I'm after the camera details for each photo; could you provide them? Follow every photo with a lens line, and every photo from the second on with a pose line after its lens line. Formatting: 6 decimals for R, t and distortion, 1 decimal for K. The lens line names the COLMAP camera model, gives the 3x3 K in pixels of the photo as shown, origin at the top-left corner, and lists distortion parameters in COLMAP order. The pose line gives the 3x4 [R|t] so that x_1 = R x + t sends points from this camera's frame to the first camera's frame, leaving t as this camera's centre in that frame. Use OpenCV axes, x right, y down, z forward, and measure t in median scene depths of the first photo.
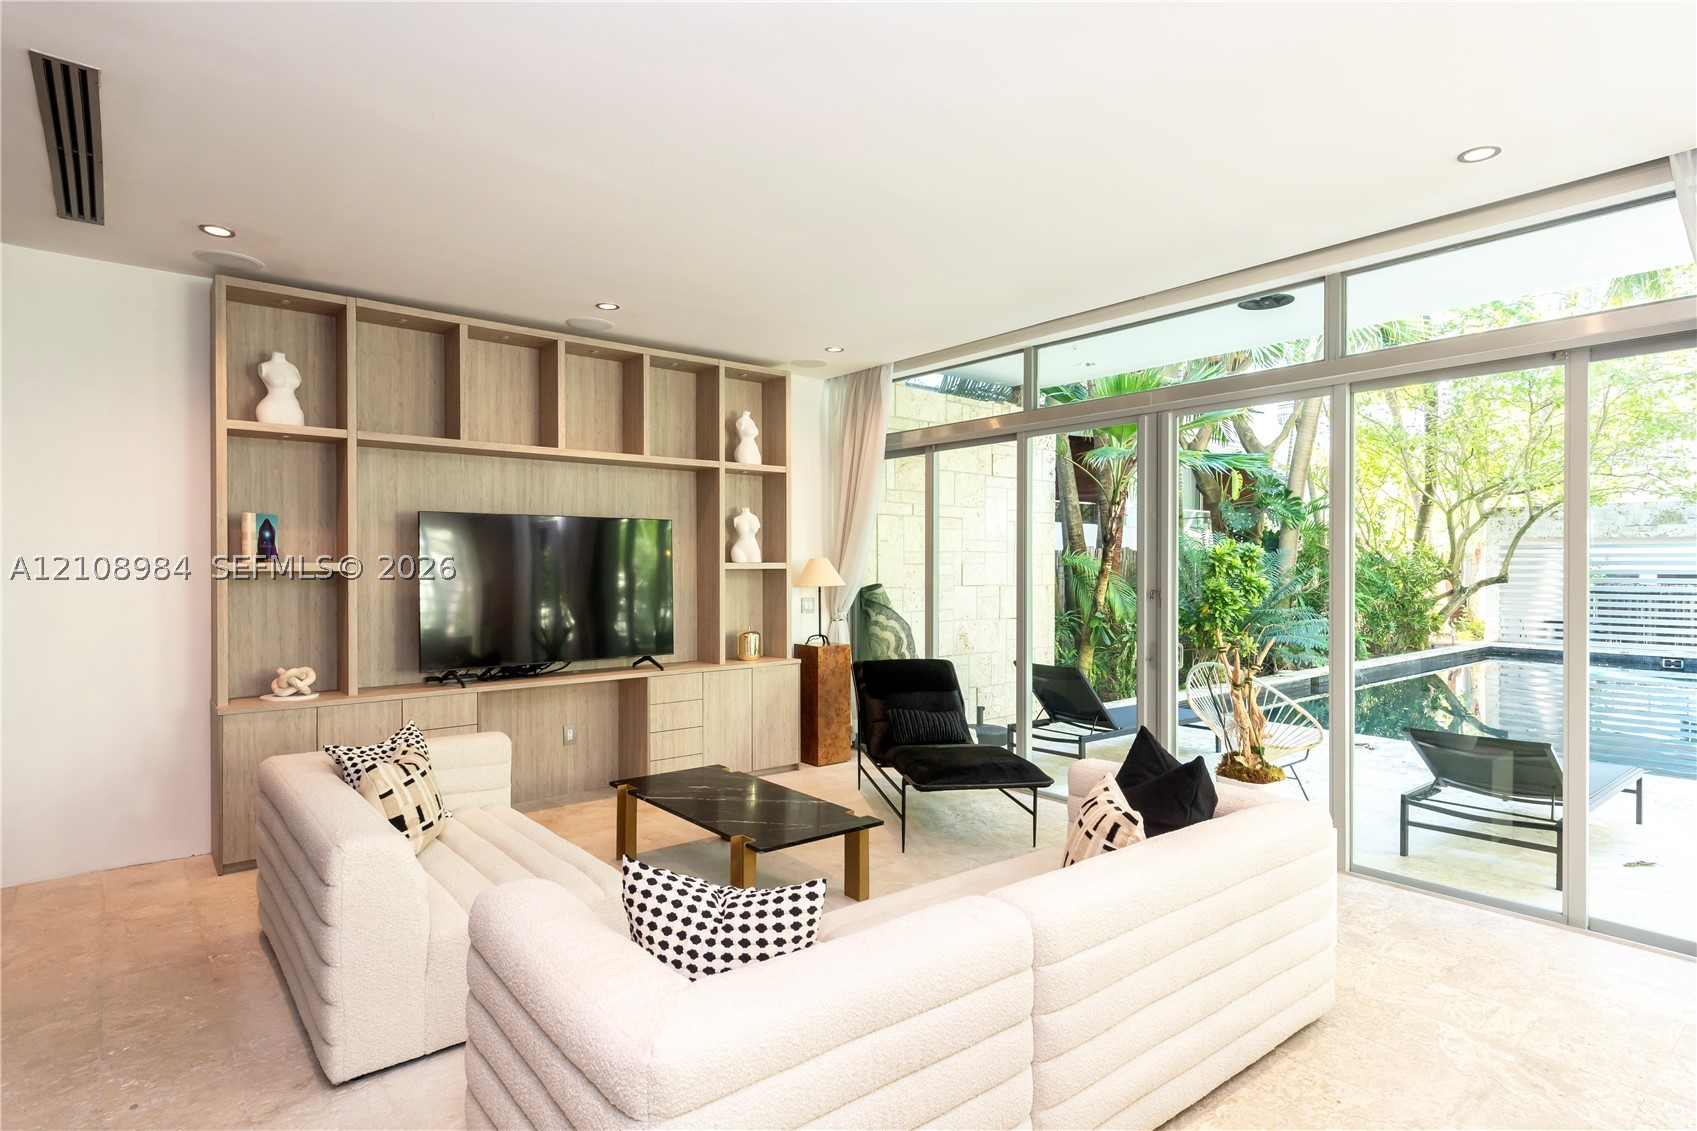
lens RADIAL K [[917.8, 0, 858.4], [0, 917.8, 554.9], [0, 0, 1]] dist [0.027002, -0.013821]
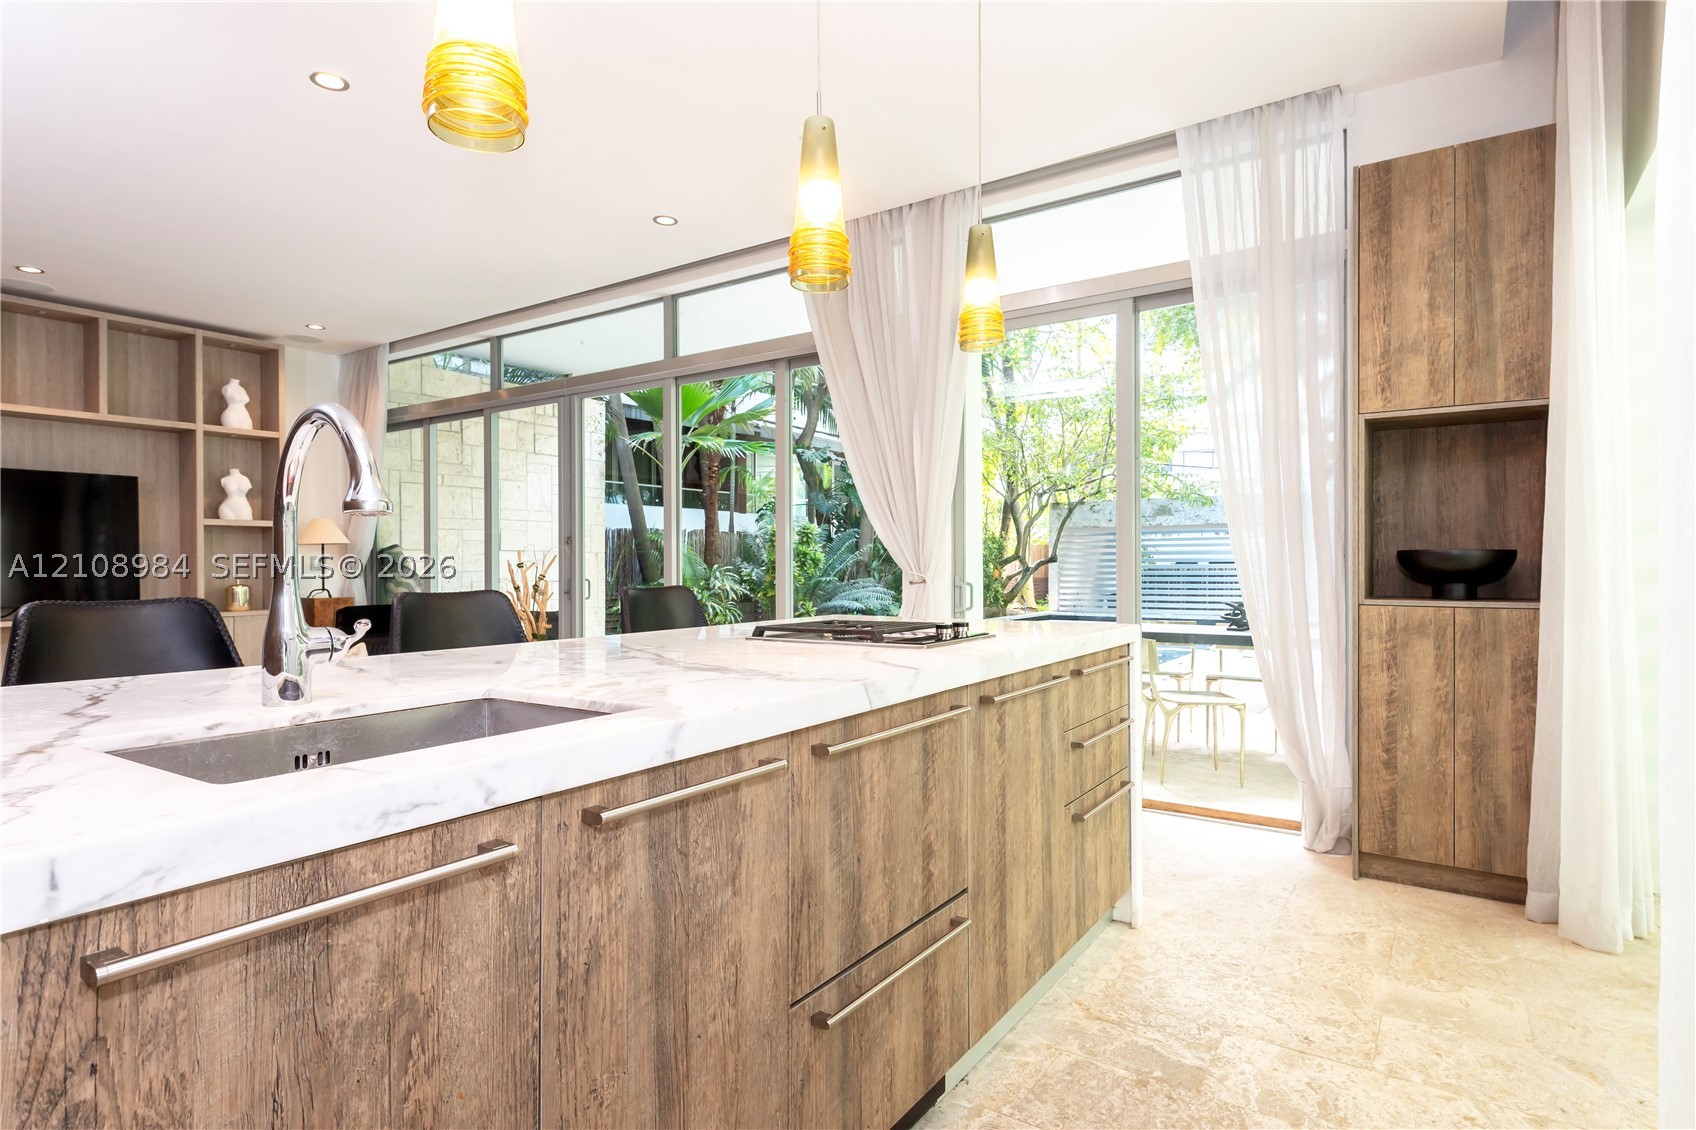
lens RADIAL K [[917.3, 0, 909.6], [0, 917.3, 557.5], [0, 0, 1]] dist [0.027002, -0.013821]
pose [[0.955030, -0.000703, 0.296508, 0.315165], [0.000909, 0.999999, -0.000557, 0.053845], [-0.296507, 0.000802, 0.955030, -0.273796]]
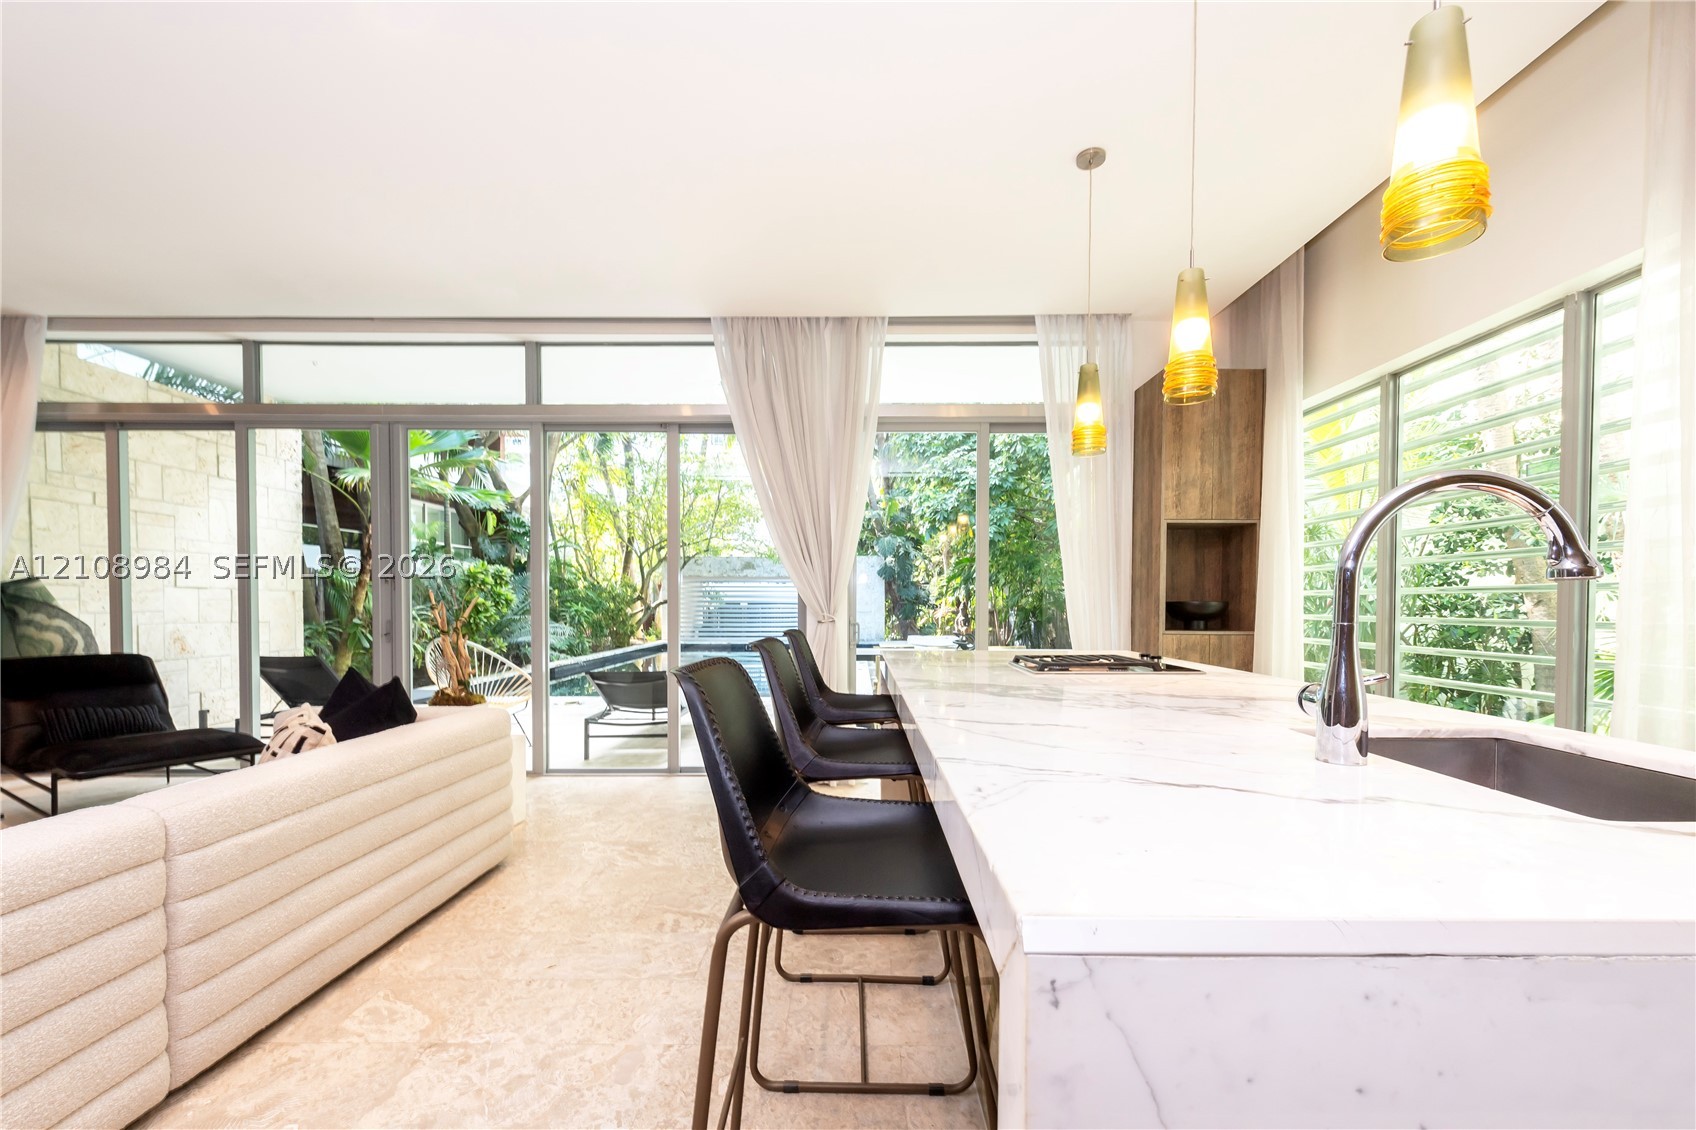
lens RADIAL K [[670.4, 0, 872.0], [0, 670.4, 611.2], [0, 0, 1]] dist [0.011497, -0.004695]
pose [[0.635638, -0.004932, 0.771972, 0.038204], [-0.010800, 0.999825, 0.015281, 0.051686], [-0.771912, -0.018050, 0.635473, -0.025984]]
